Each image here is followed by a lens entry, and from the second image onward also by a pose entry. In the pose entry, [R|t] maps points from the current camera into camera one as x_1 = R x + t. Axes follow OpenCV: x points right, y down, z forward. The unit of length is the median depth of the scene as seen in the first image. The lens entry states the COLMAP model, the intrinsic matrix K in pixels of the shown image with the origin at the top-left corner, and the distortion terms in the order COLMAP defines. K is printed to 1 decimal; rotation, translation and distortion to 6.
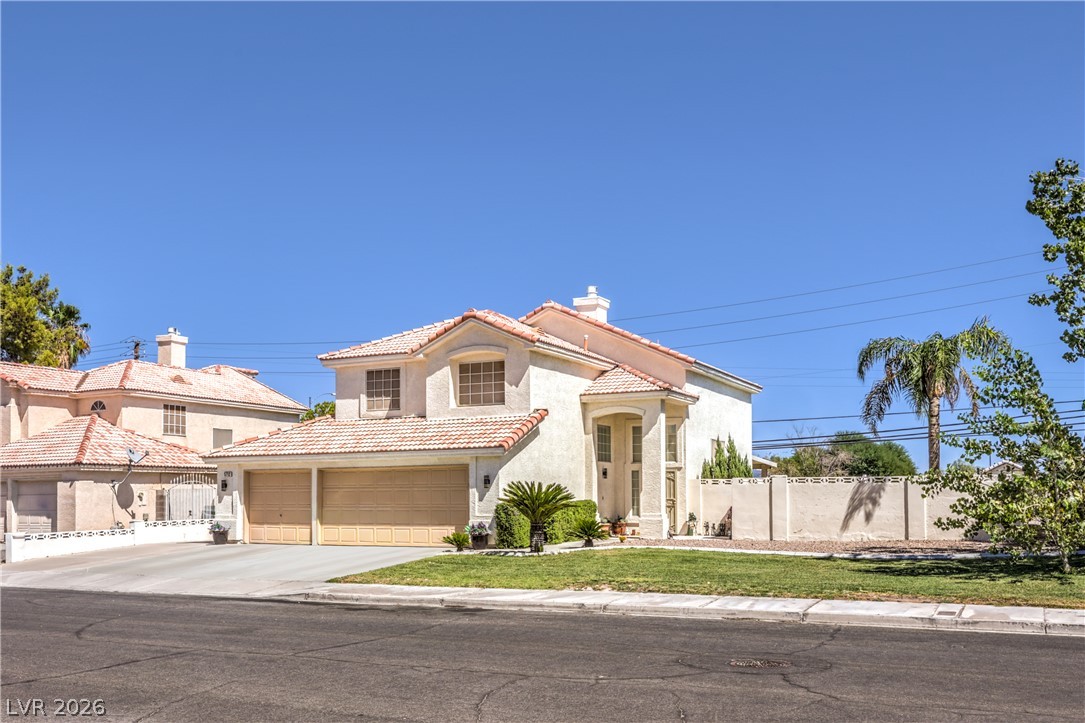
lens RADIAL K [[972.9, 0, 542.5], [0, 972.9, 361.5], [0, 0, 1]] dist [0.036381, 0.000206]
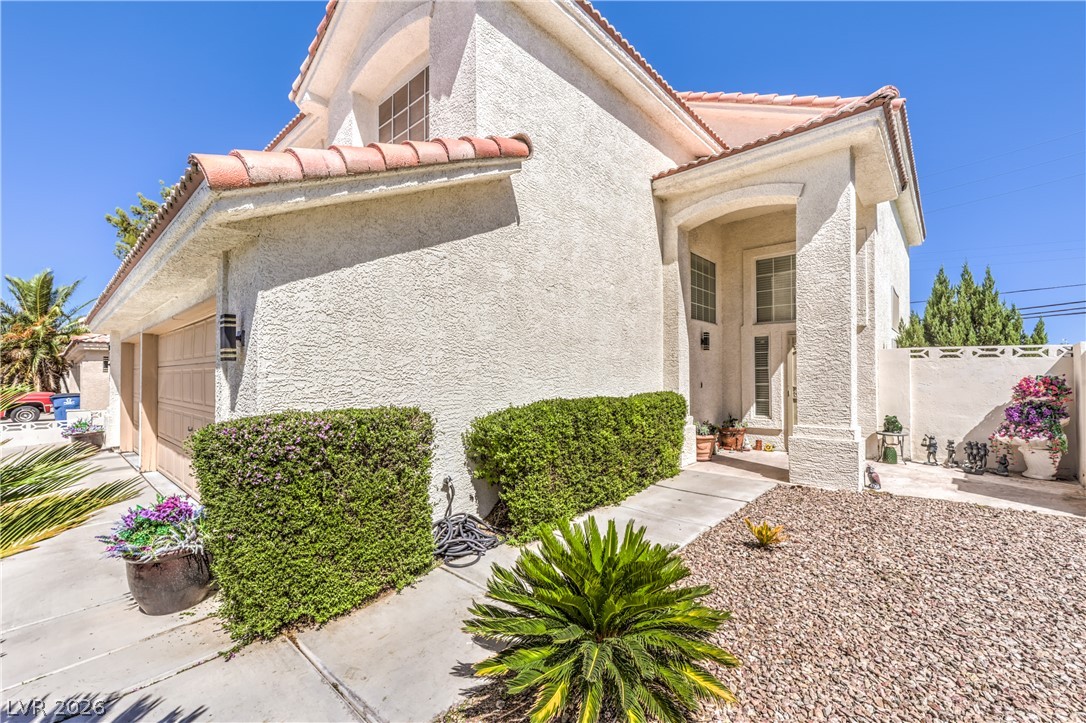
lens RADIAL K [[449.2, 0, 549.0], [0, 449.2, 365.2], [0, 0, 1]] dist [-0.000314, -0.000055]
pose [[0.964387, -0.007683, -0.264383, 0.049452], [0.038566, 0.992980, 0.111818, 0.103722], [0.261668, -0.118032, 0.957914, 0.785420]]
